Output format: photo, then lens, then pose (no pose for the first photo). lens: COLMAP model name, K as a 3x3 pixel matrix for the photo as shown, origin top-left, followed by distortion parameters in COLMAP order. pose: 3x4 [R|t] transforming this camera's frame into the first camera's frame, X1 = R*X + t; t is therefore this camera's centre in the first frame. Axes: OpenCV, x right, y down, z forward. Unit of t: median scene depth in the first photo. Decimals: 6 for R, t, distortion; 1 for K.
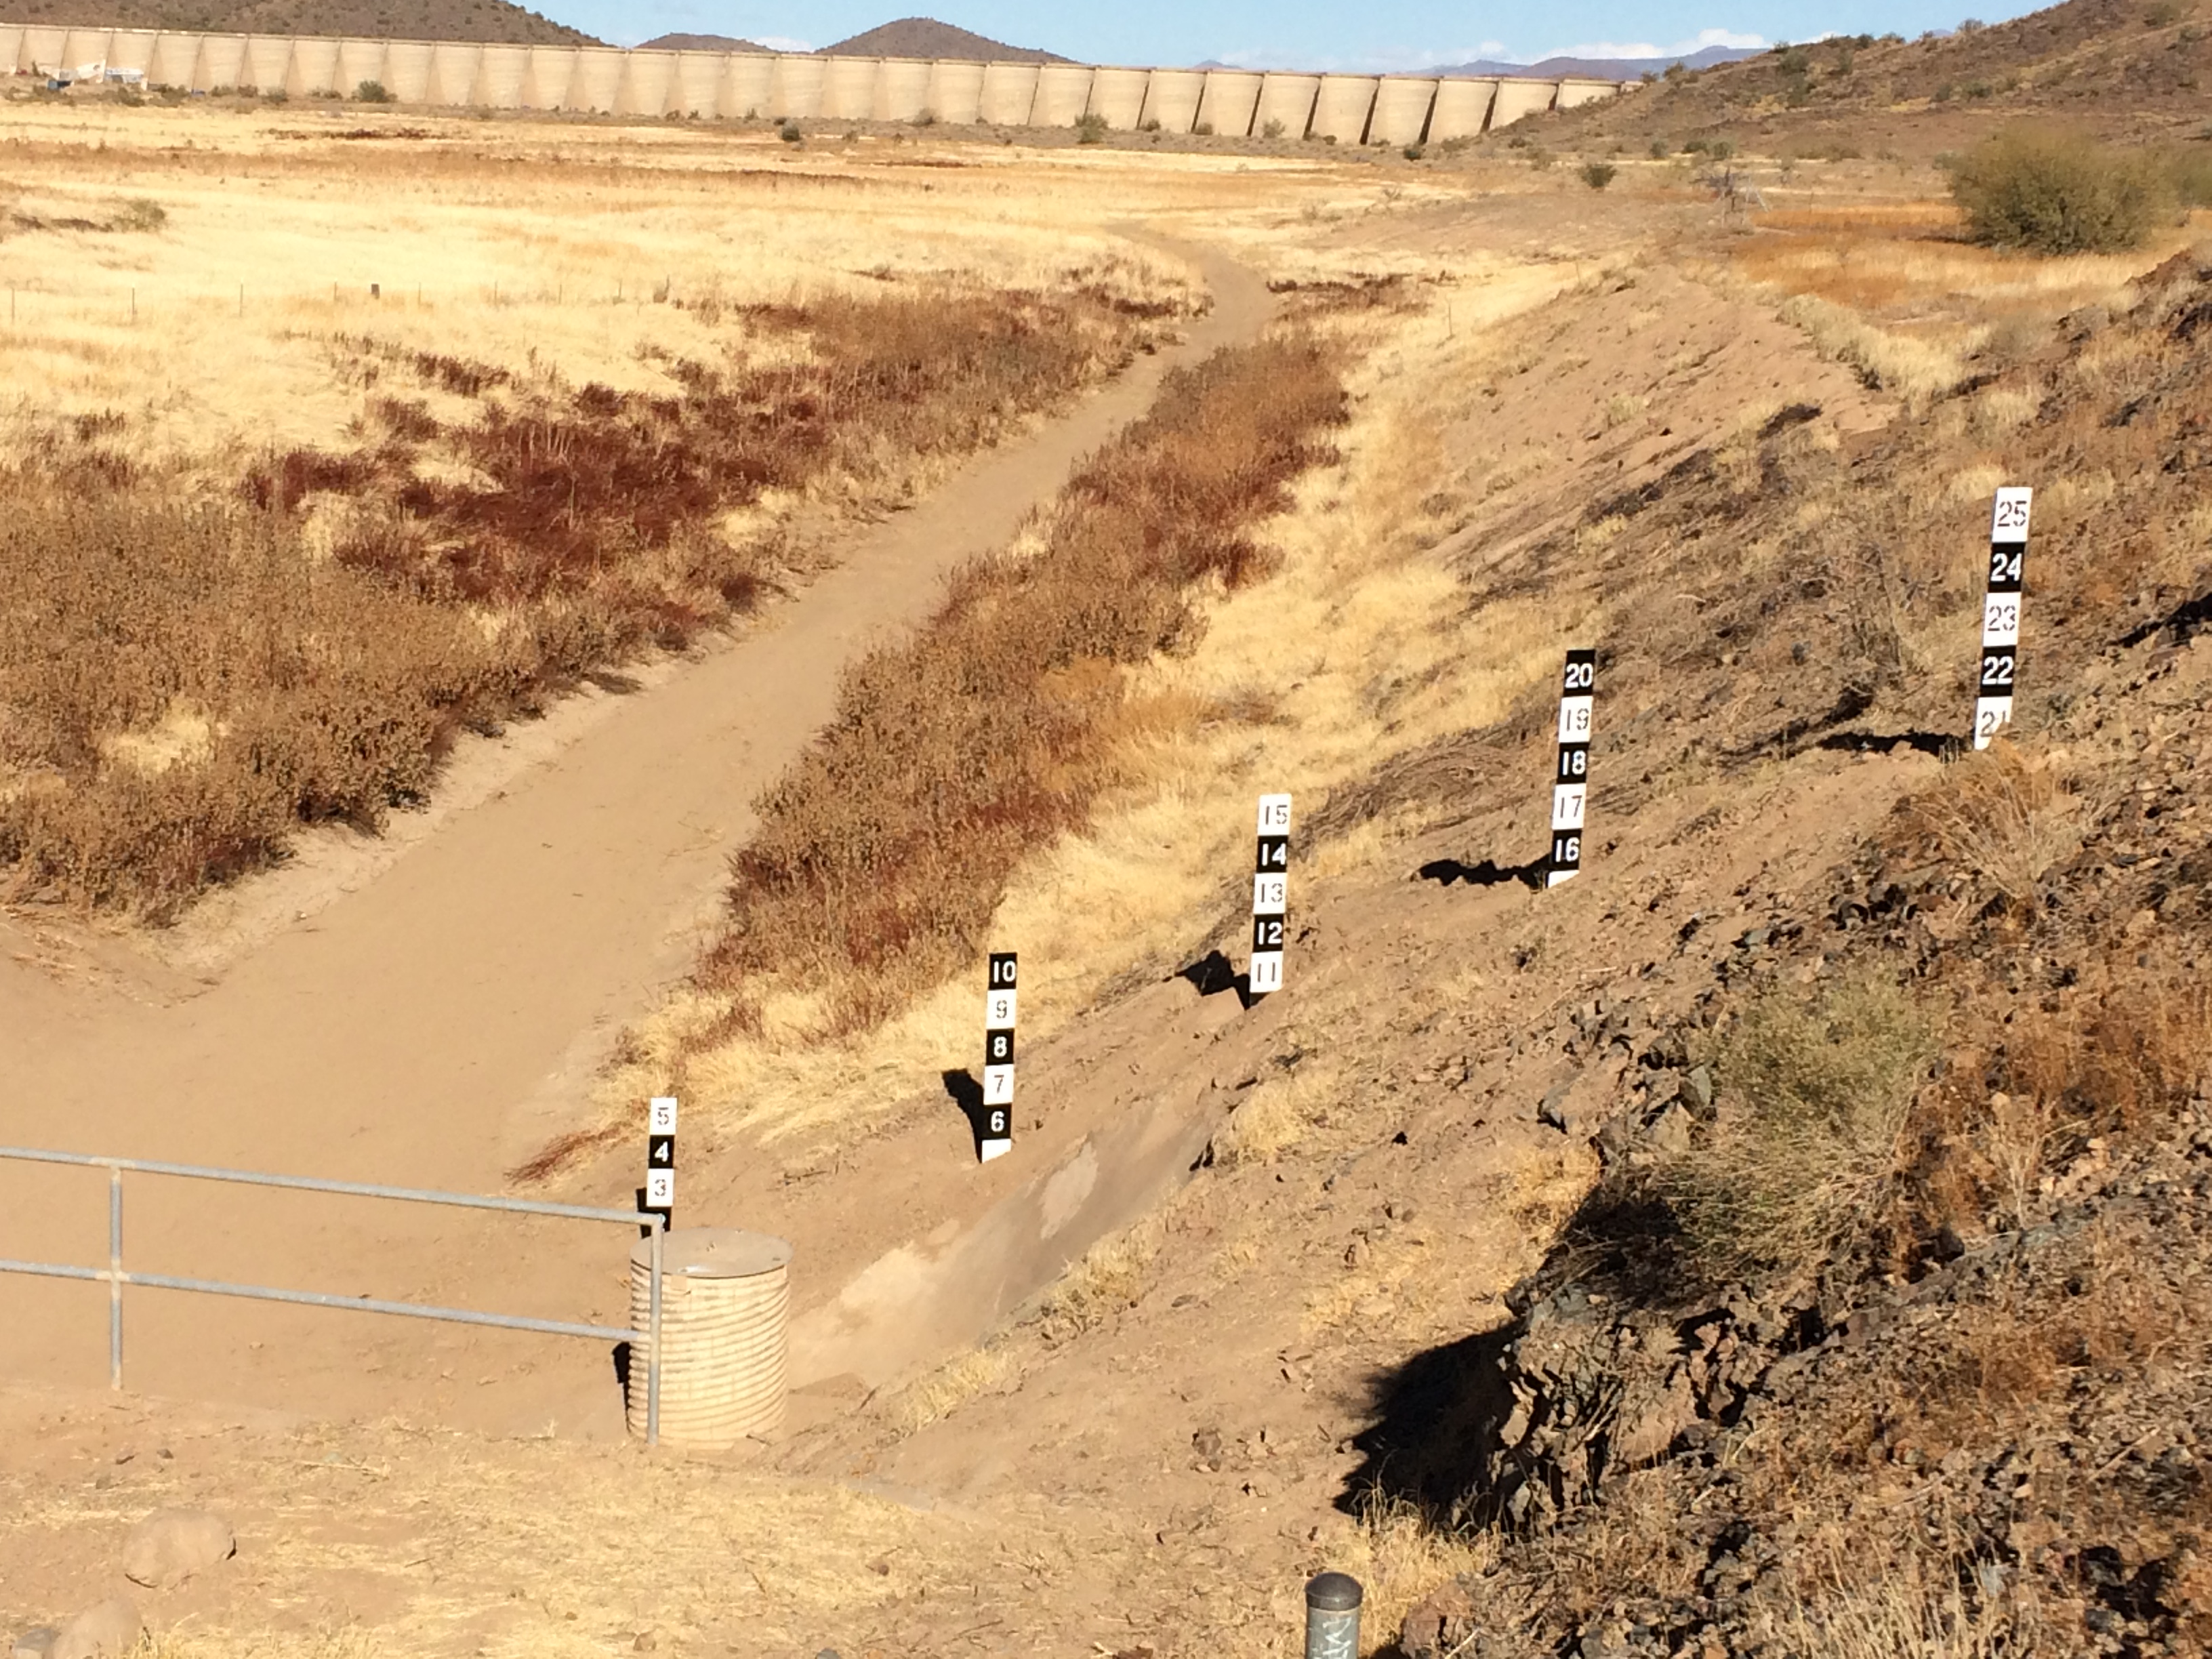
lens RADIAL K [[3743.7, 0, 1103.9], [0, 3743.7, 831.0], [0, 0, 1]] dist [0.073056, 0.000000]
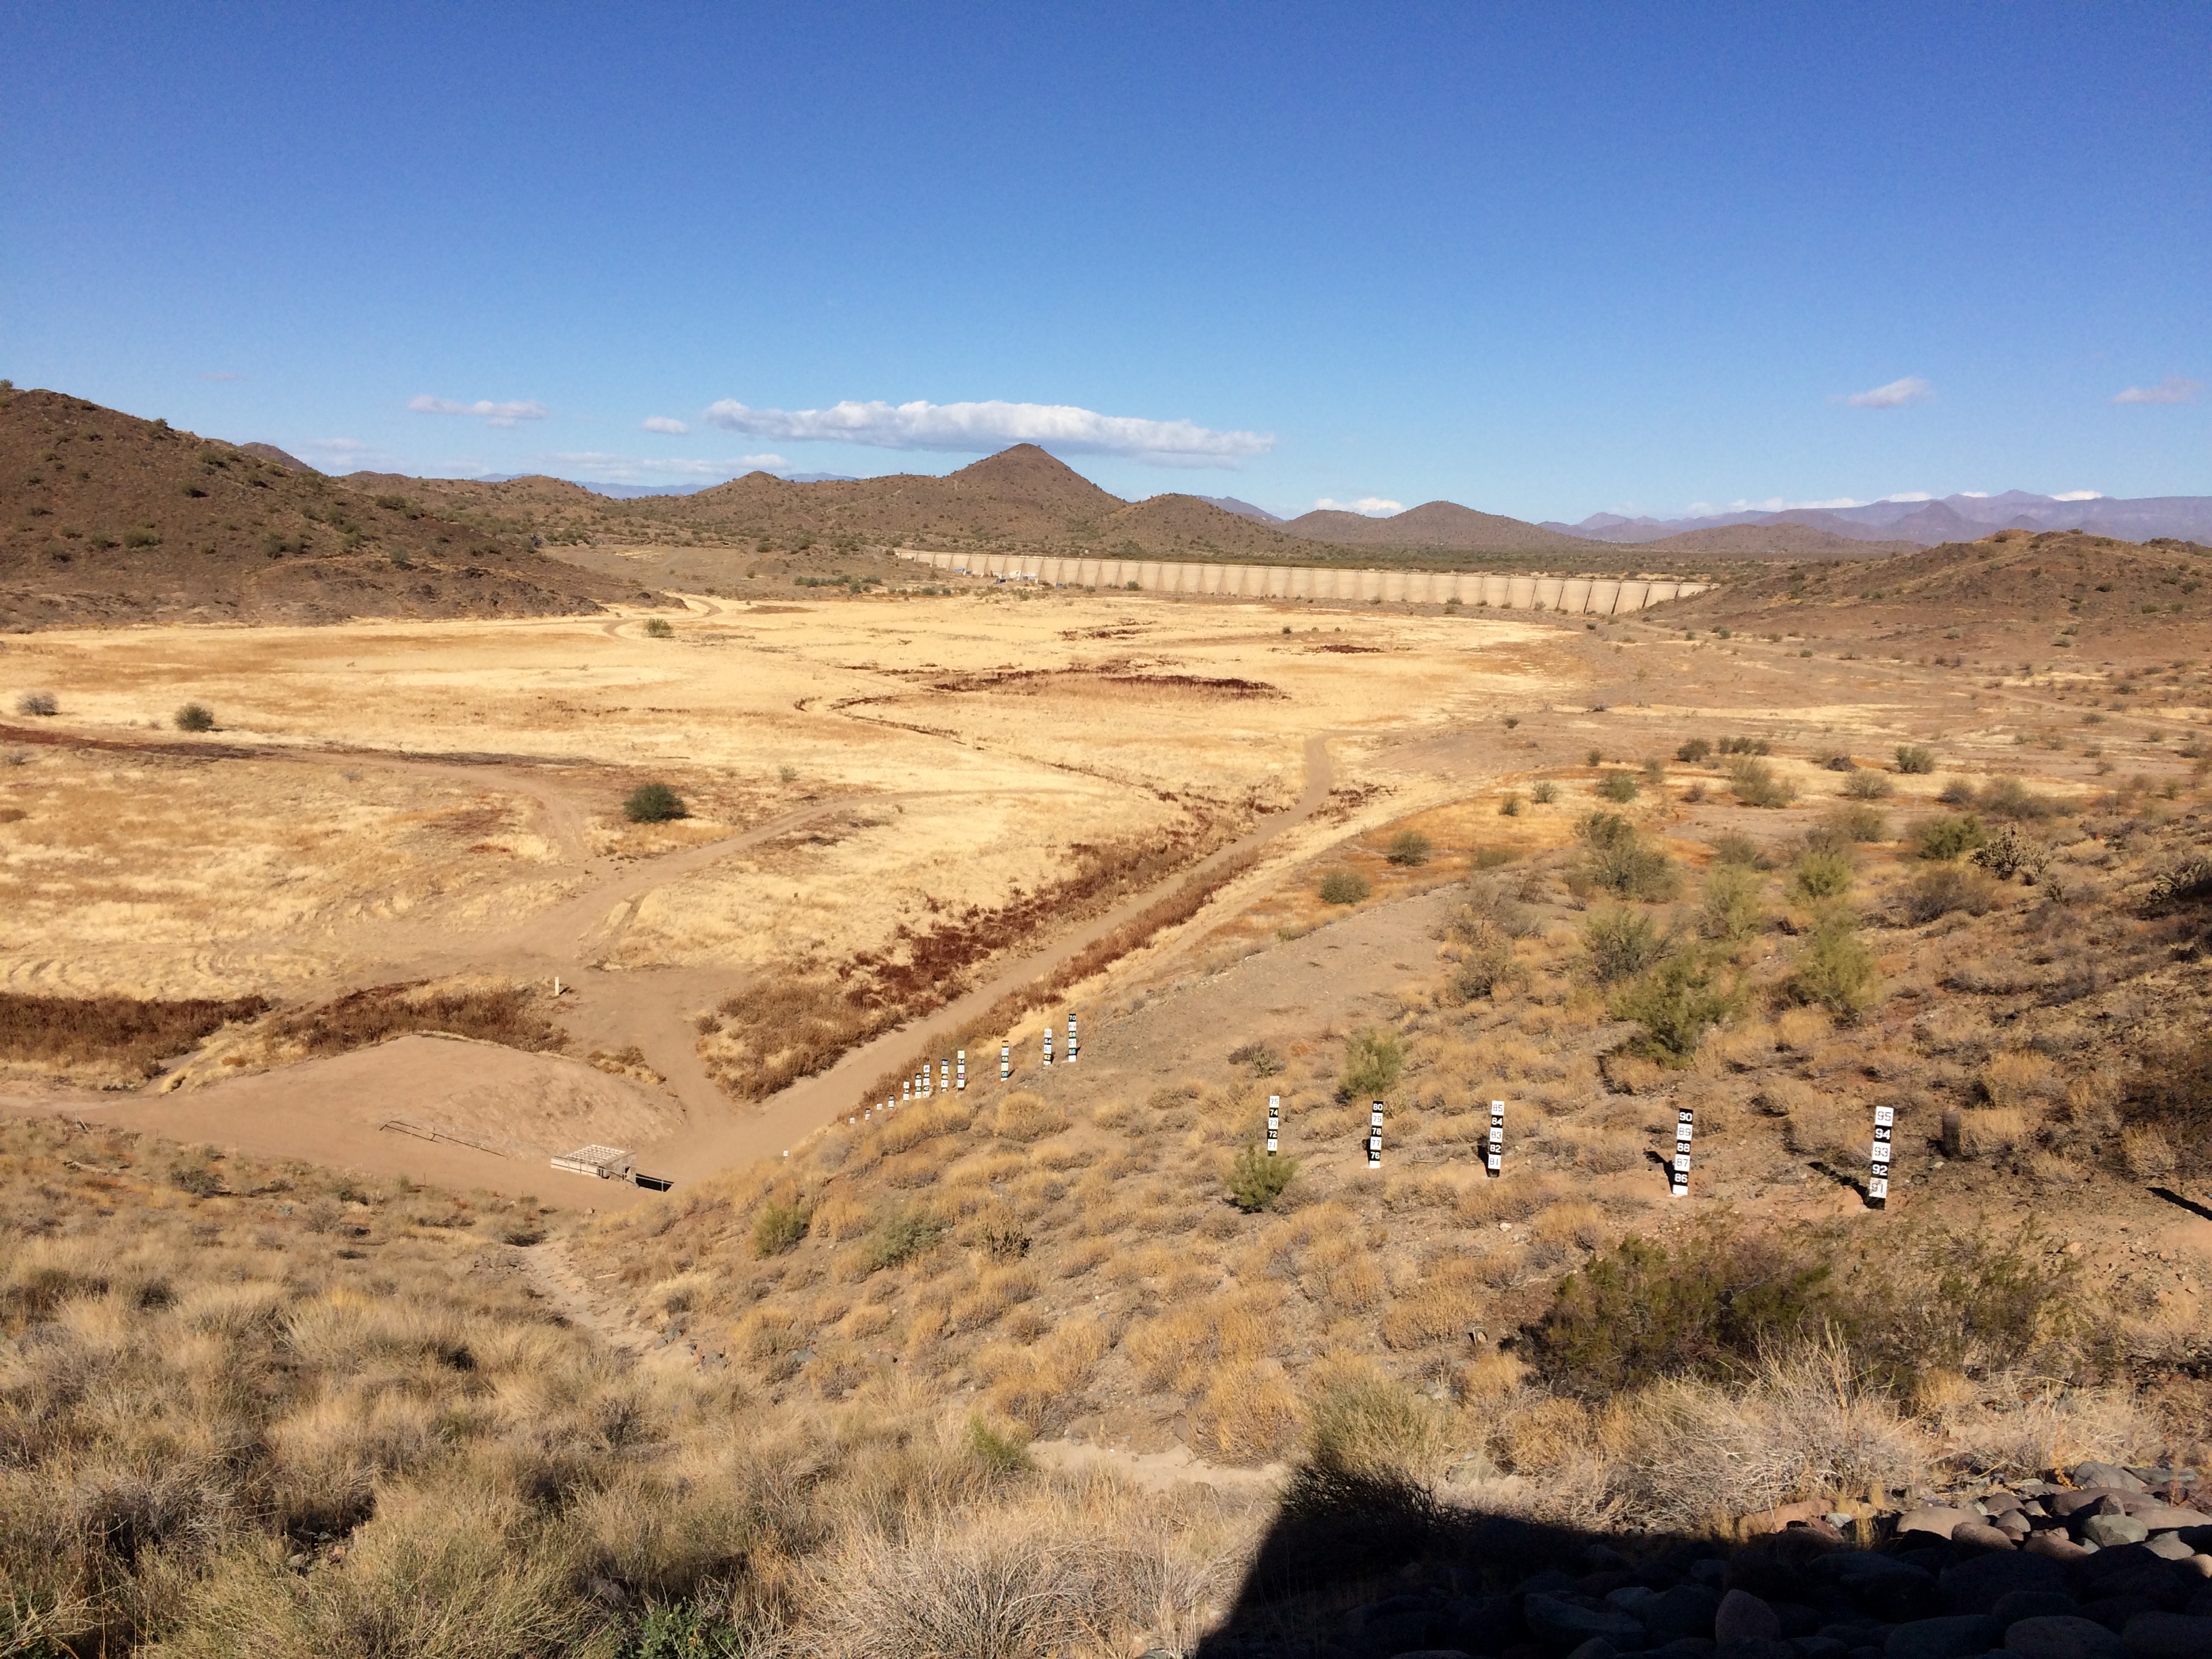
lens RADIAL K [[1873.4, 0, 1100.7], [0, 1873.4, 826.5], [0, 0, 1]] dist [0.085267, -0.092278]
pose [[0.973645, 0.024378, -0.226764, 0.404440], [-0.033101, 0.998848, -0.034741, -0.141322], [0.225655, 0.041331, 0.973330, -0.759936]]
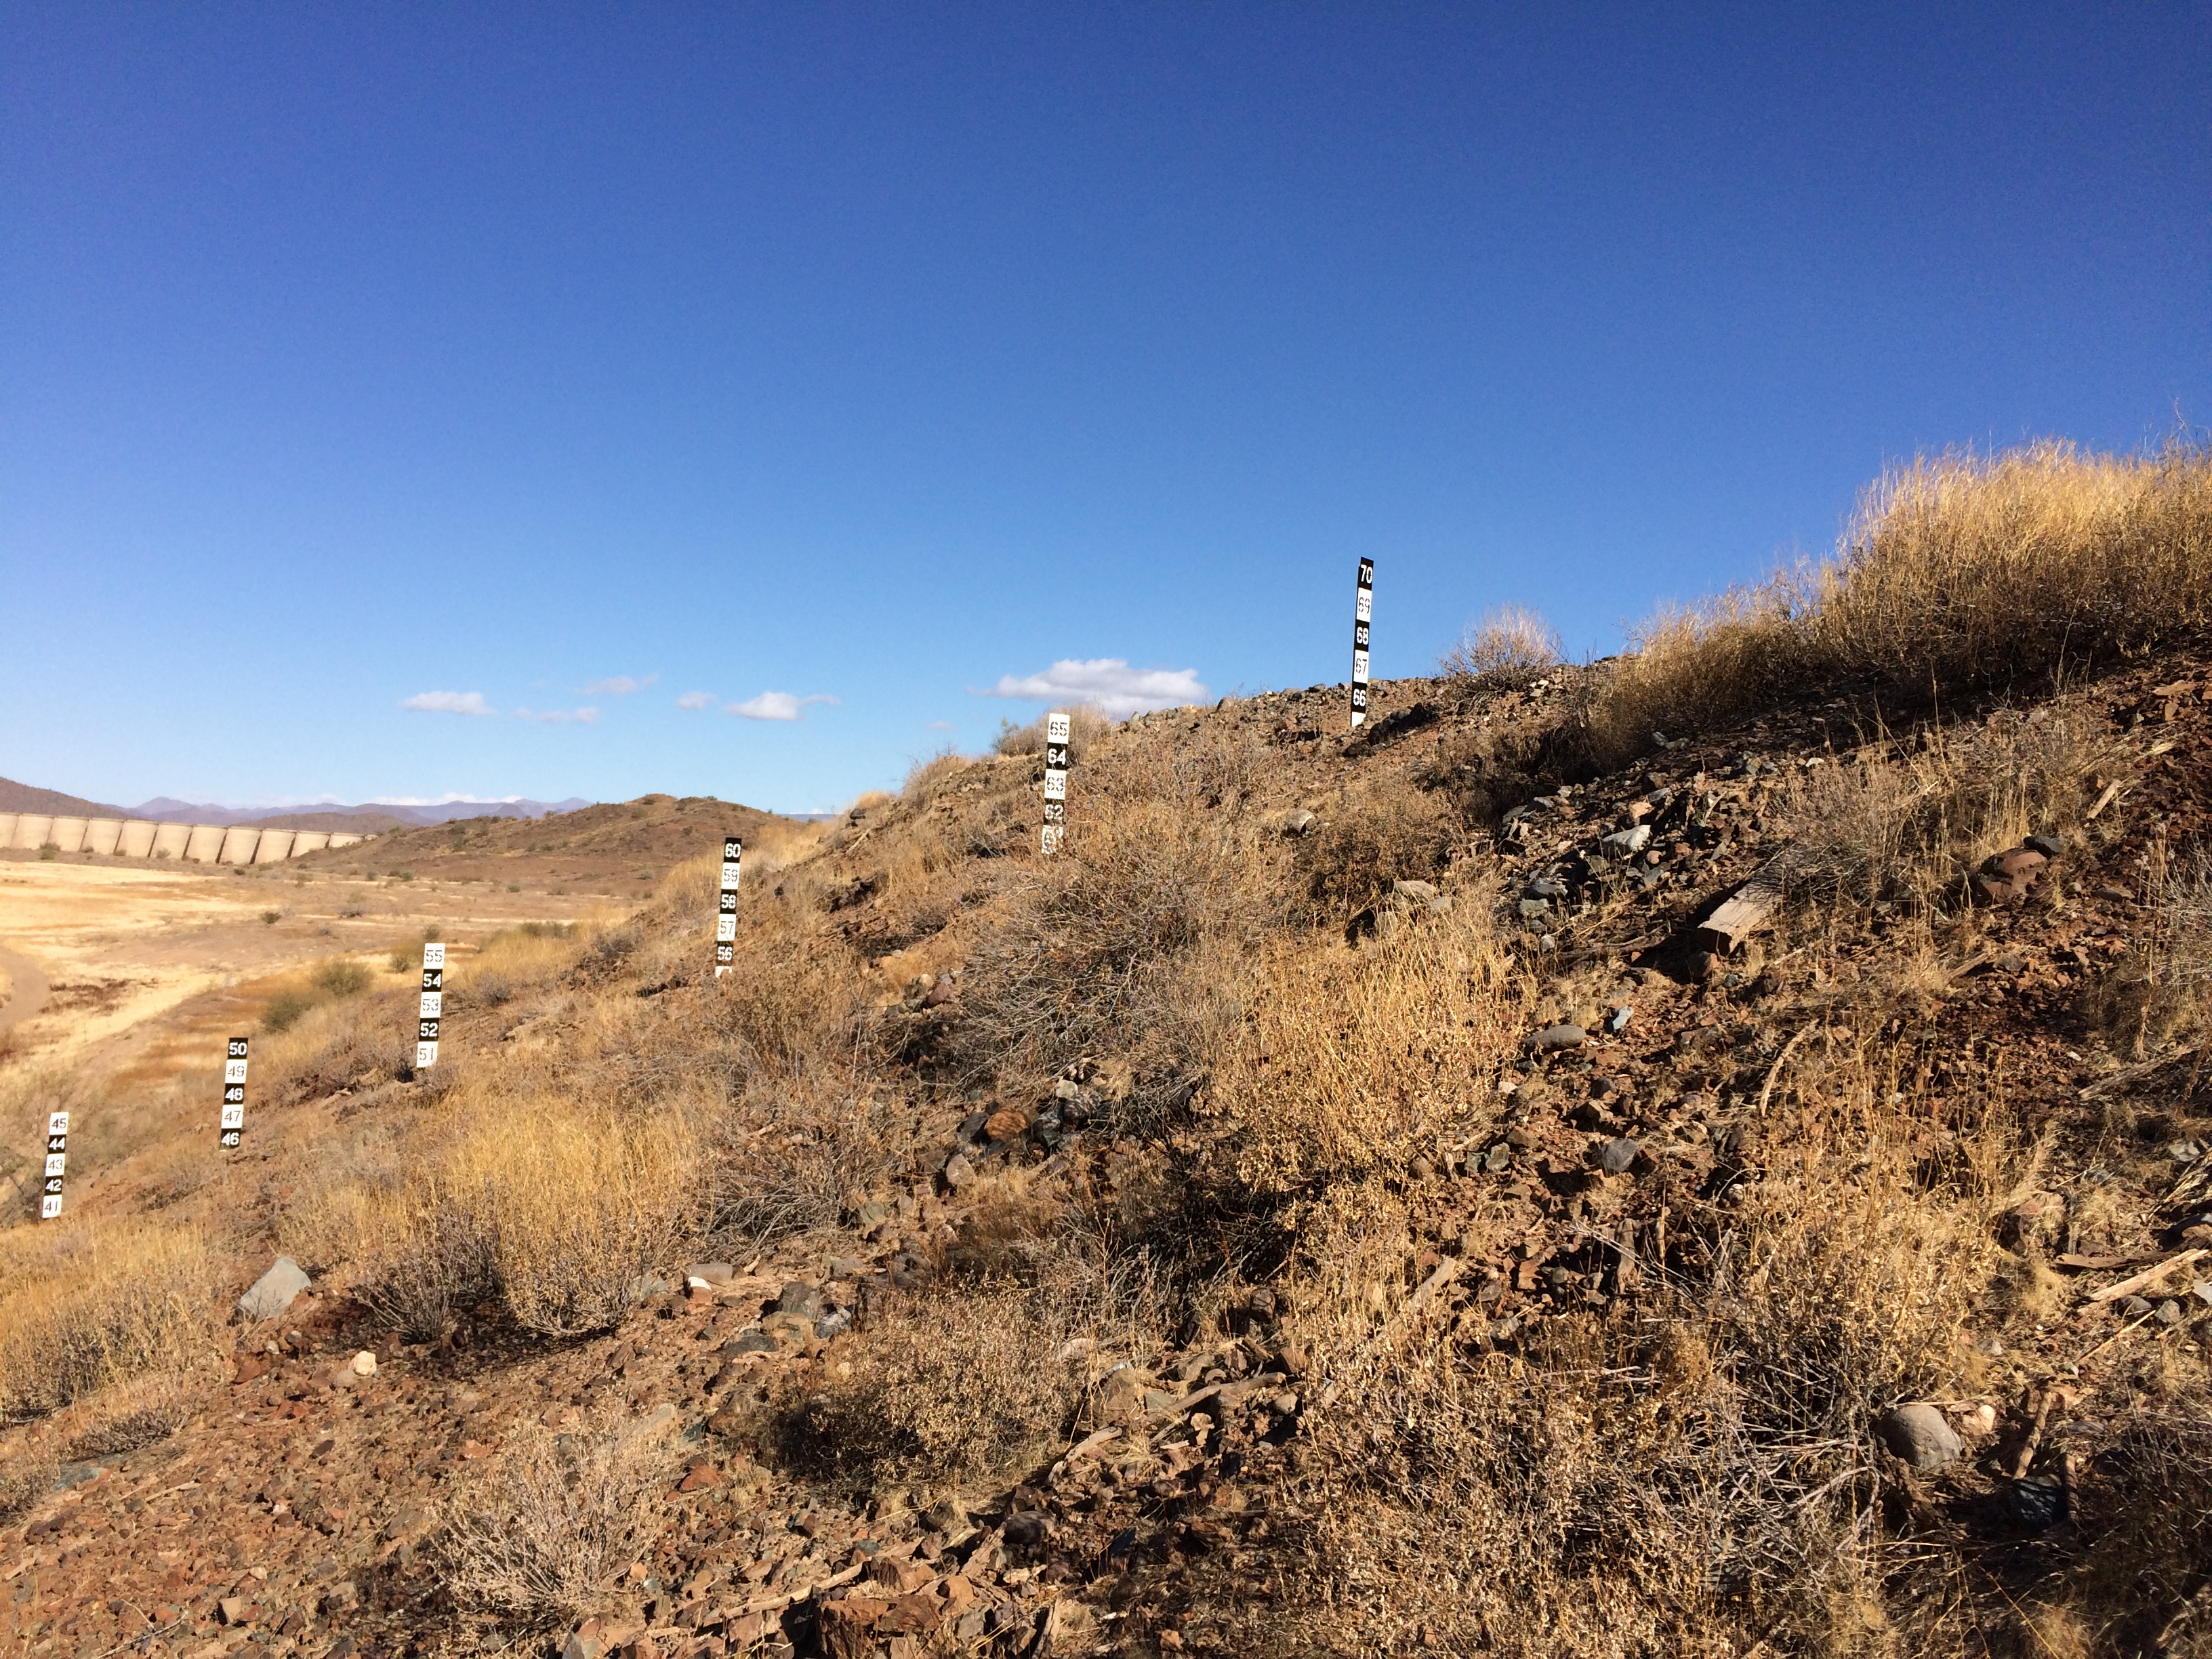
lens RADIAL K [[1873.4, 0, 1102.8], [0, 1873.4, 836.7], [0, 0, 1]] dist [0.085267, -0.092278]
pose [[0.883358, 0.027474, 0.467892, 0.129526], [0.061153, 0.982991, -0.173174, -0.038245], [-0.464691, 0.181587, 0.866653, -0.248914]]
